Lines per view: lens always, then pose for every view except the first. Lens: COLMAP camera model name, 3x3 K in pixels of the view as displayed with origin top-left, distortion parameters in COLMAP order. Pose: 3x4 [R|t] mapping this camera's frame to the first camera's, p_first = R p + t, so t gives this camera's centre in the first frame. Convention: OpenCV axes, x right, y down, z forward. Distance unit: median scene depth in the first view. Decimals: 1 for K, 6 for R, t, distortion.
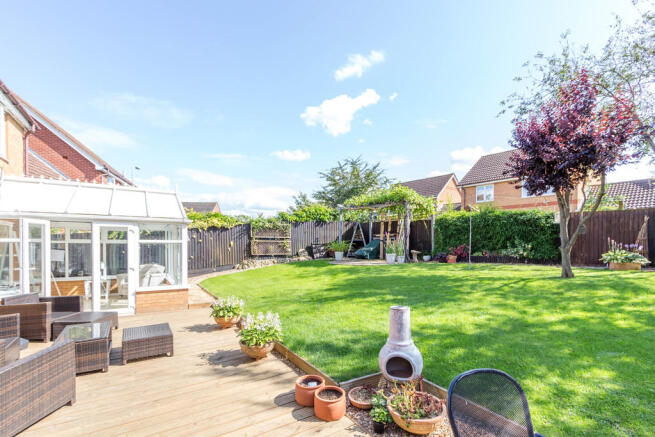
lens RADIAL K [[307.2, 0, 326.4], [0, 307.2, 242.8], [0, 0, 1]] dist [0.001167, 0.000212]
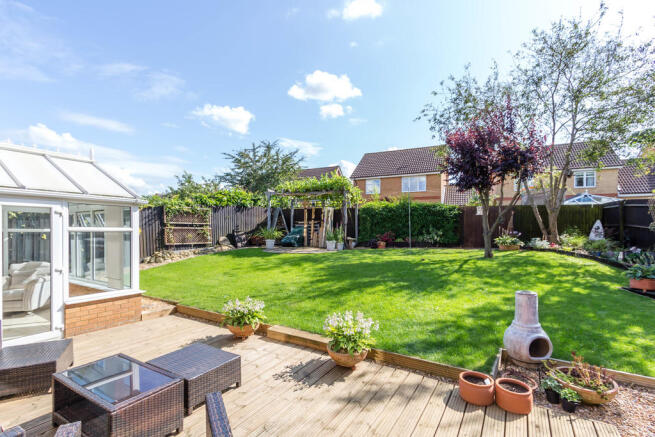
lens RADIAL K [[306.3, 0, 328.1], [0, 306.3, 227.9], [0, 0, 1]] dist [0.000263, 0.000020]
pose [[0.902443, 0.002999, 0.430799, -0.203906], [-0.000986, 0.999988, -0.004895, -0.002336], [-0.430808, 0.003993, 0.902435, 0.080453]]
